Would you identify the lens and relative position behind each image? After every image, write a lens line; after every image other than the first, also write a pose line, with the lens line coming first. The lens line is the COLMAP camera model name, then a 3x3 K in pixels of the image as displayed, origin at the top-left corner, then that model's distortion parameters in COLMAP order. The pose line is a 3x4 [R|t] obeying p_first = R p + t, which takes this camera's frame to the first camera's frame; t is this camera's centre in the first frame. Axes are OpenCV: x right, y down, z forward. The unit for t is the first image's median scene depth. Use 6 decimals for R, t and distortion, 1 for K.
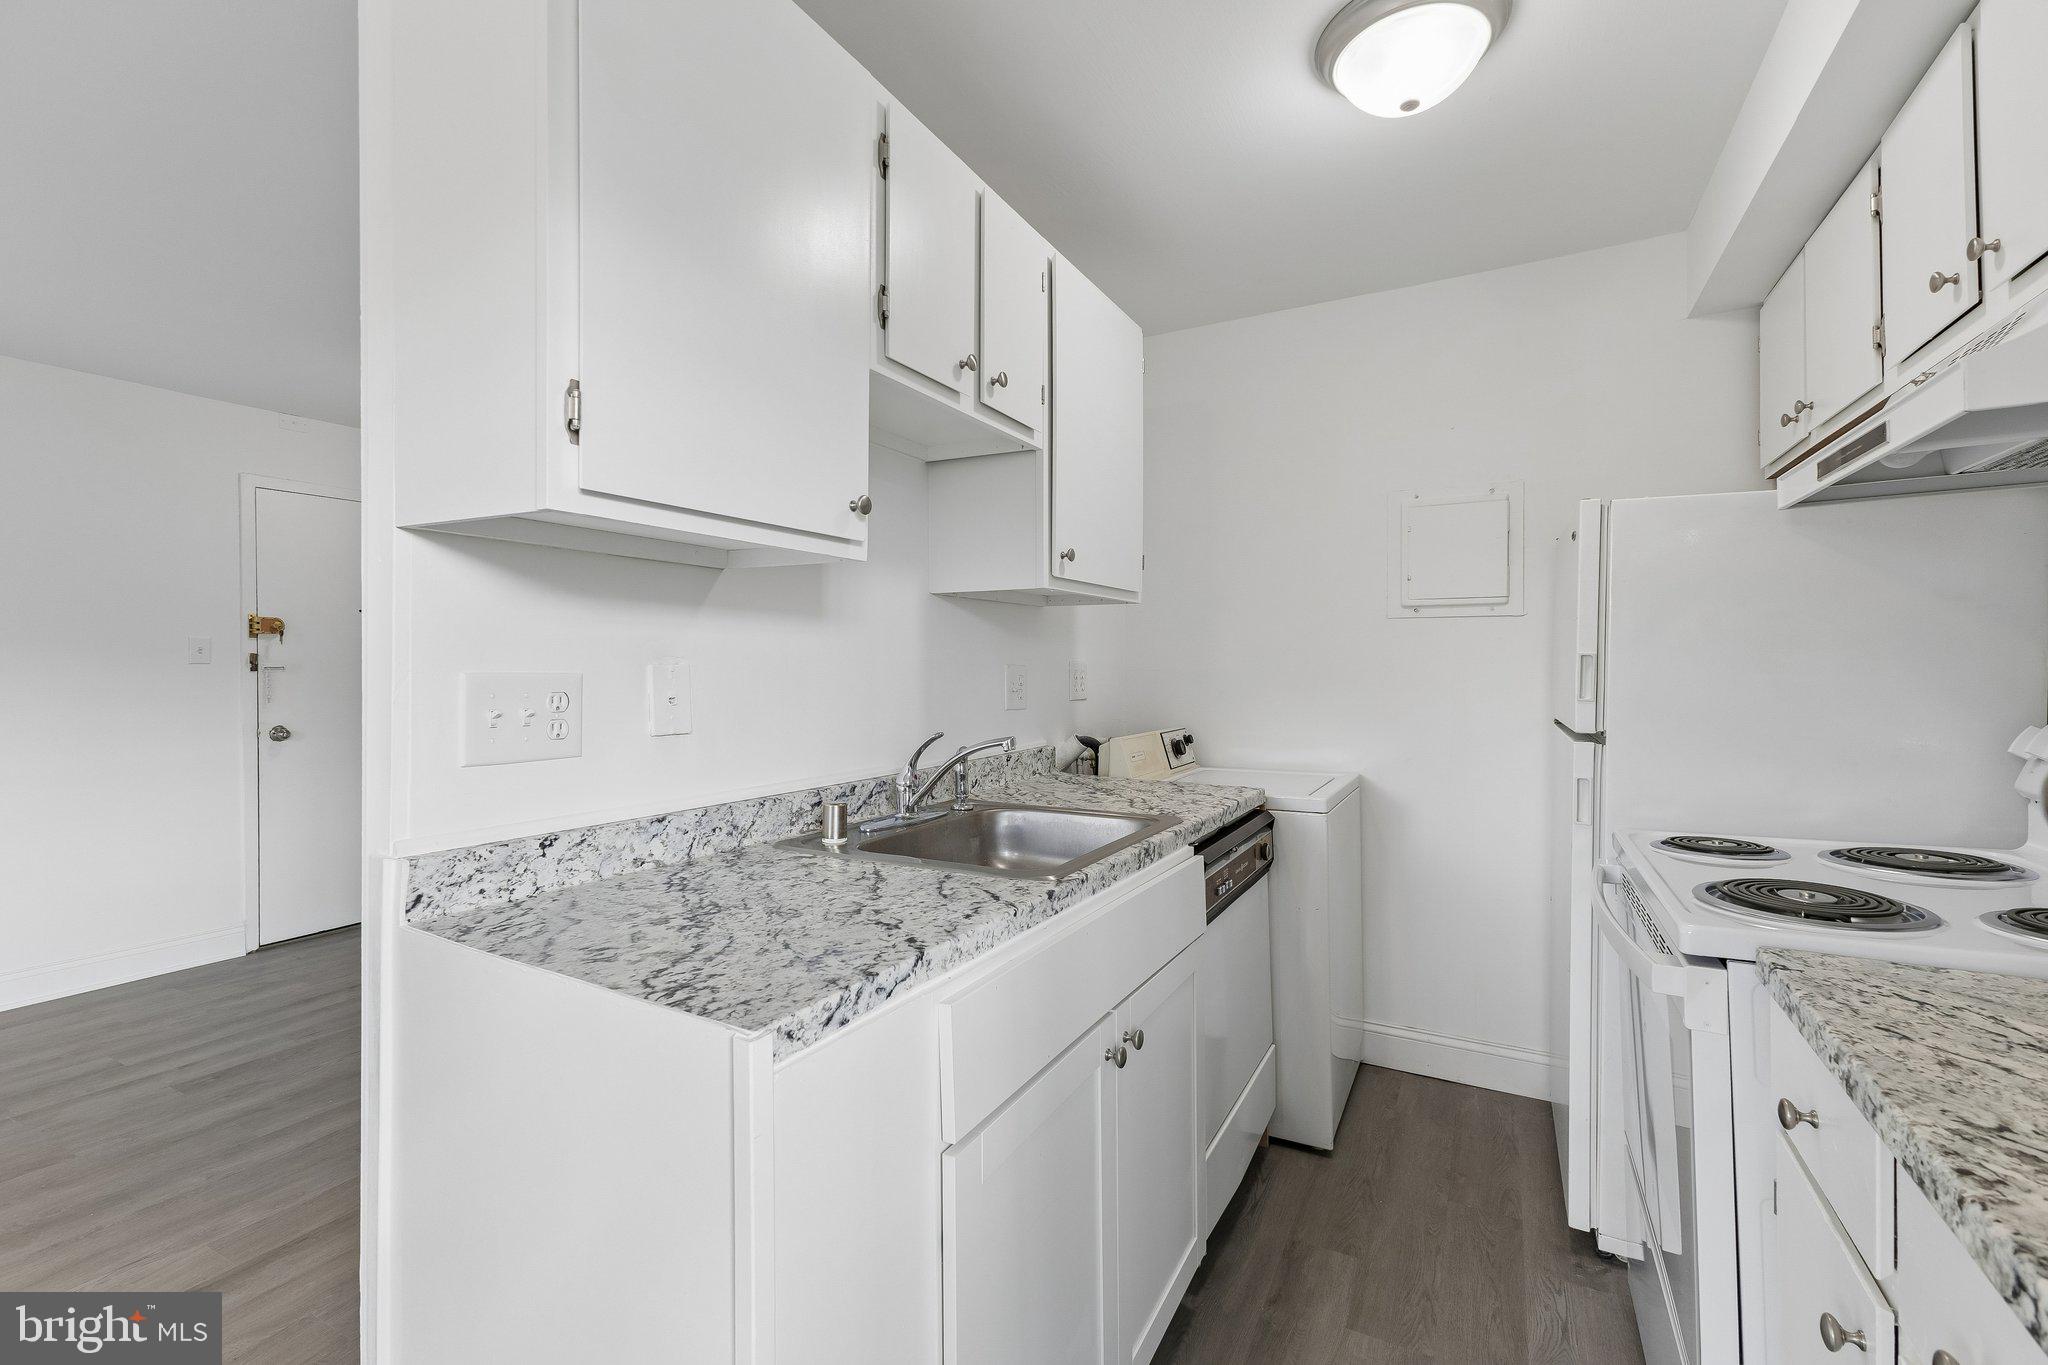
lens RADIAL K [[887.9, 0, 1023.9], [0, 887.9, 665.0], [0, 0, 1]] dist [0.015481, -0.006369]
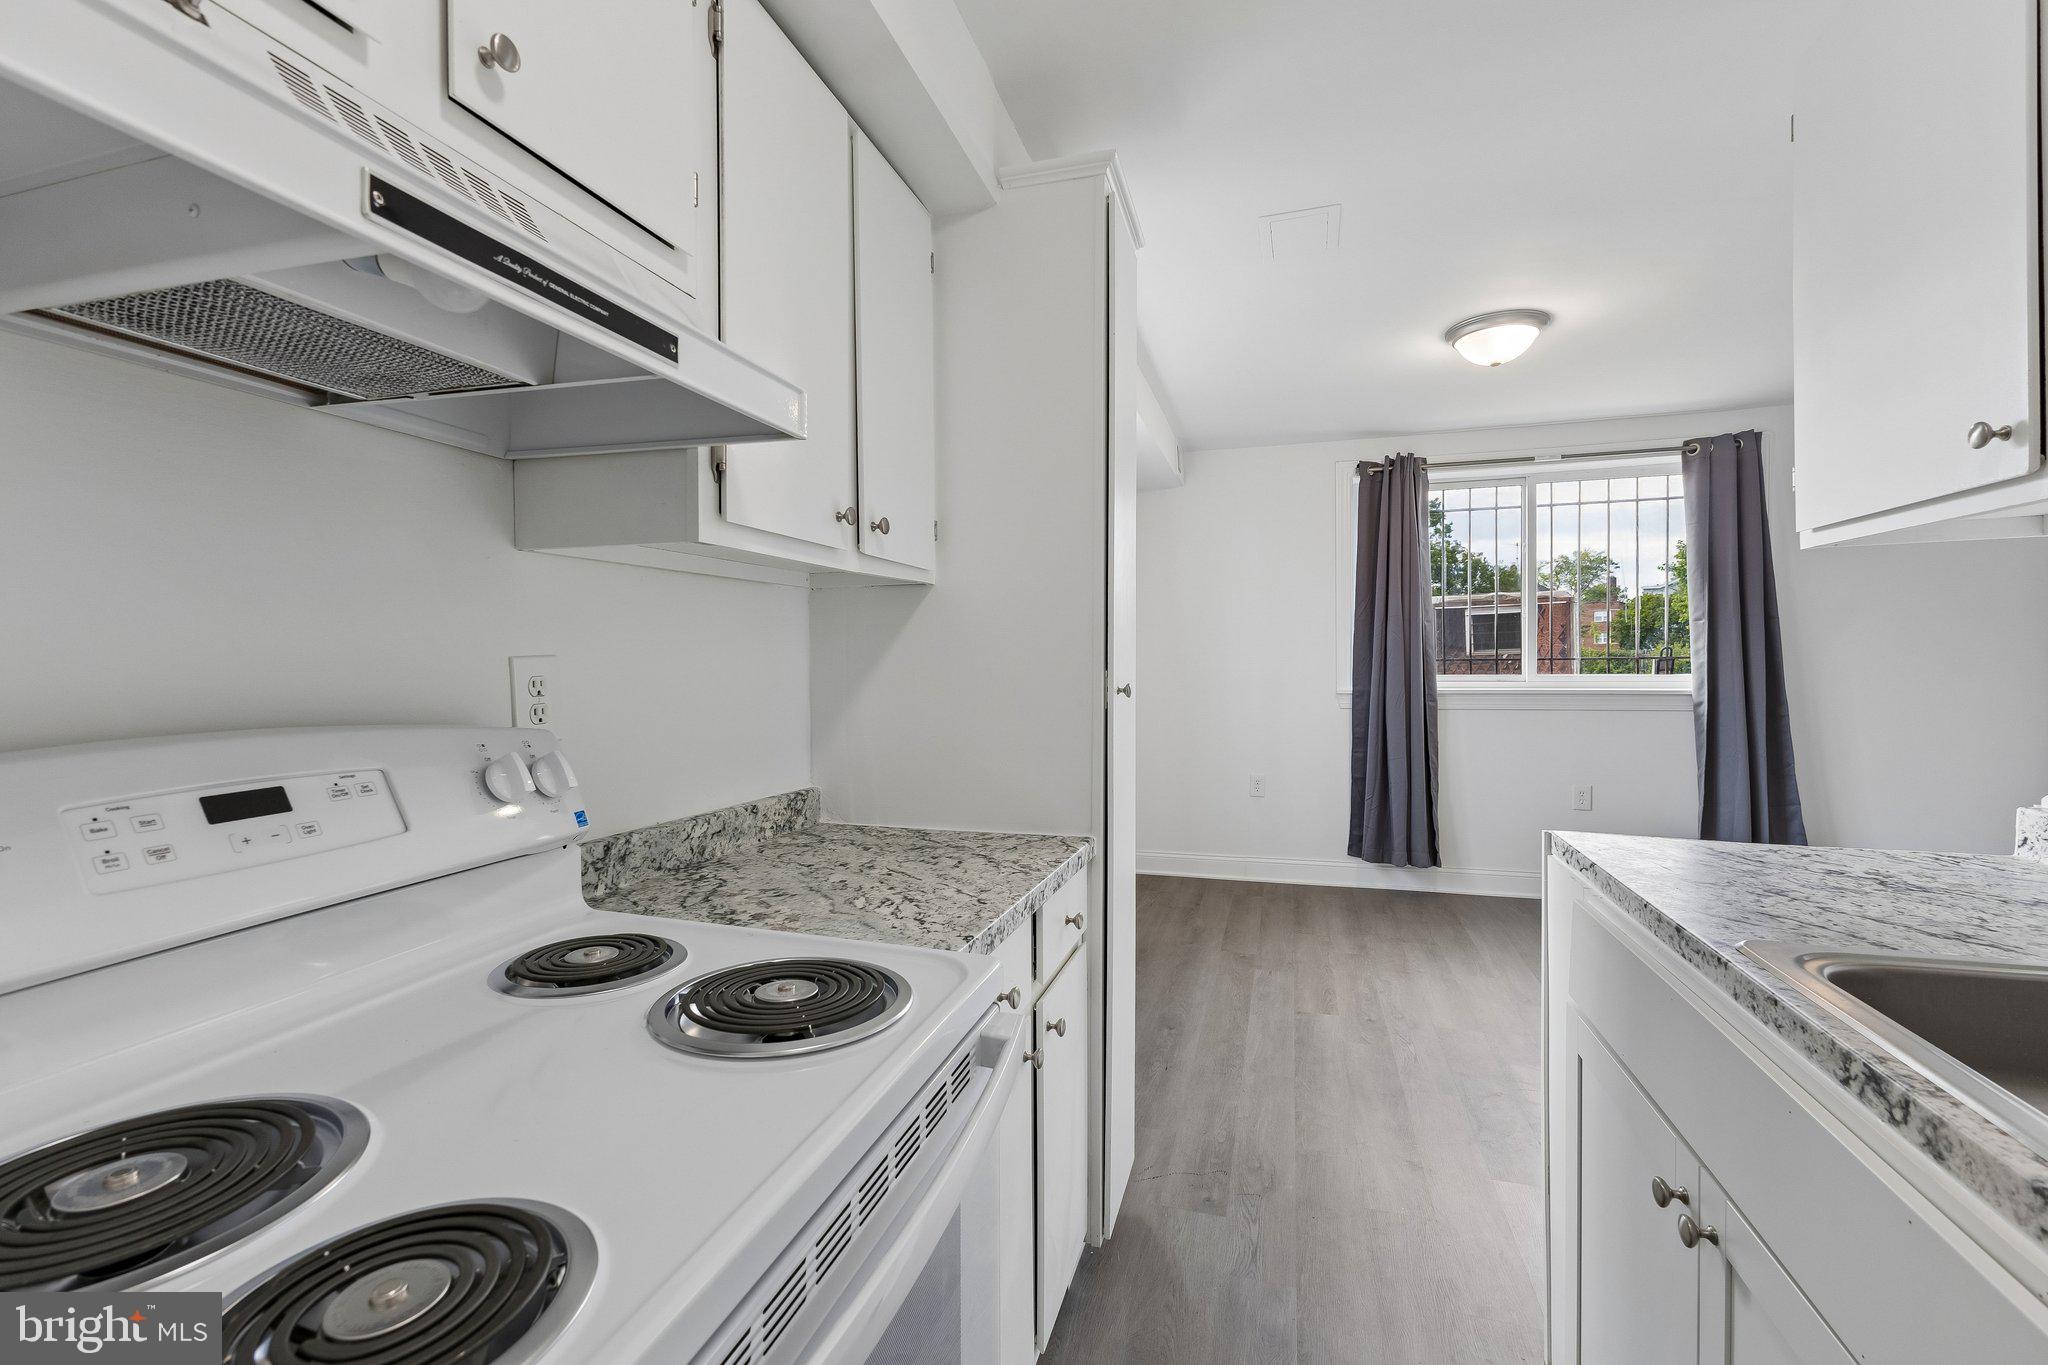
lens RADIAL K [[890.2, 0, 1020.8], [0, 890.2, 672.4], [0, 0, 1]] dist [0.010860, -0.000129]
pose [[-0.980439, 0.017820, -0.196013, 0.398350], [0.015198, 0.999774, 0.014873, -0.003666], [0.196234, 0.011603, -0.980489, 0.840572]]
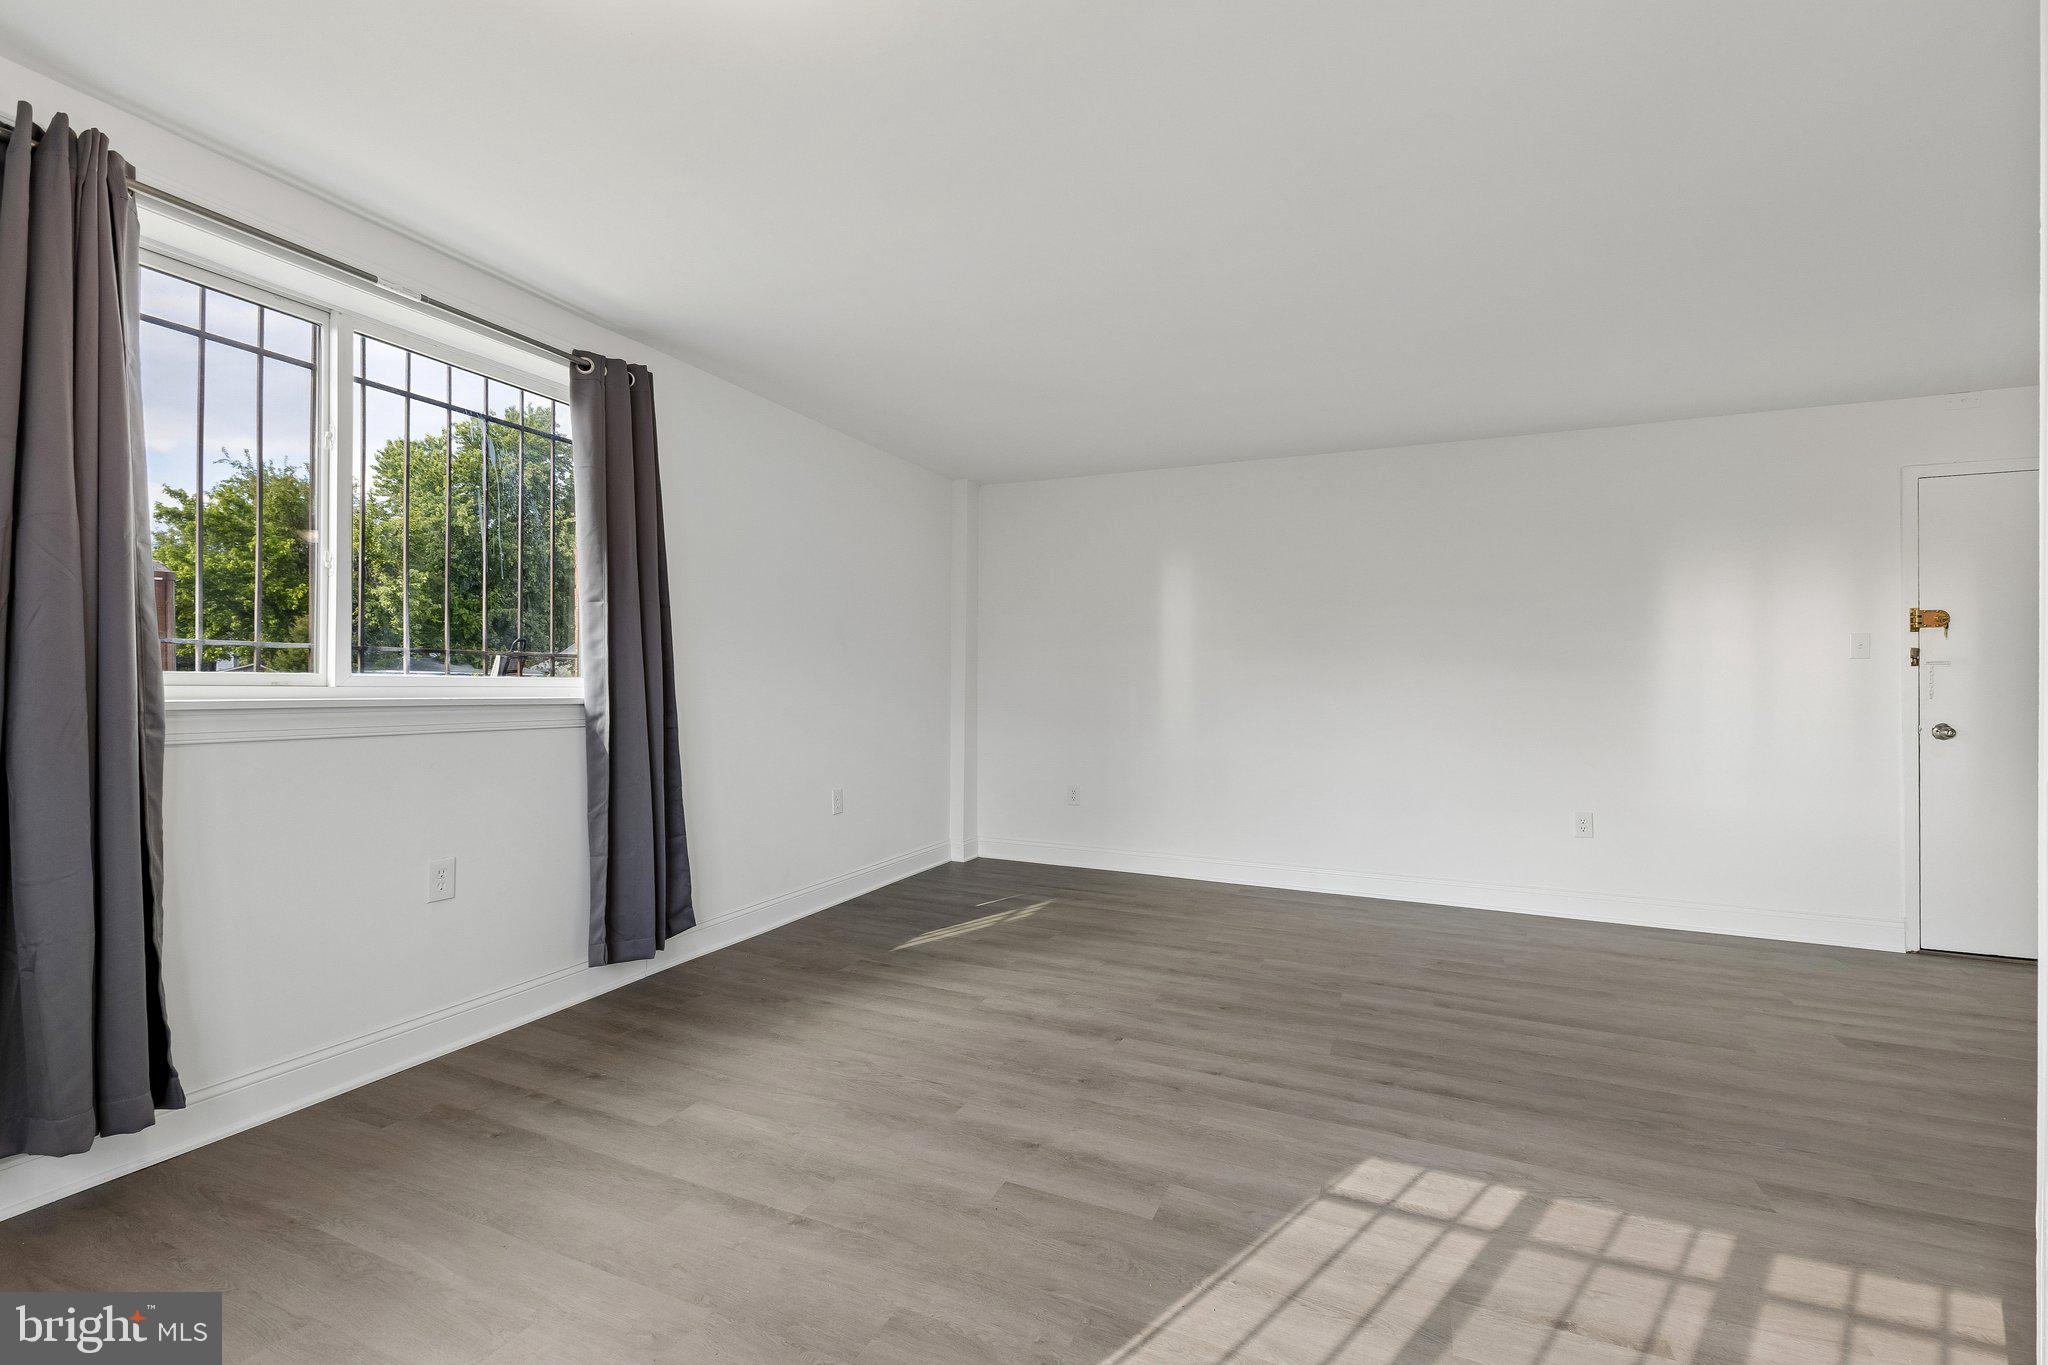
lens RADIAL K [[883.0, 0, 1023.8], [0, 883.0, 680.4], [0, 0, 1]] dist [0.015869, -0.005376]
pose [[0.076884, -0.000419, -0.997040, 0.064364], [-0.006996, 0.999975, -0.000959, 0.047971], [0.997015, 0.007049, 0.076879, -0.079826]]
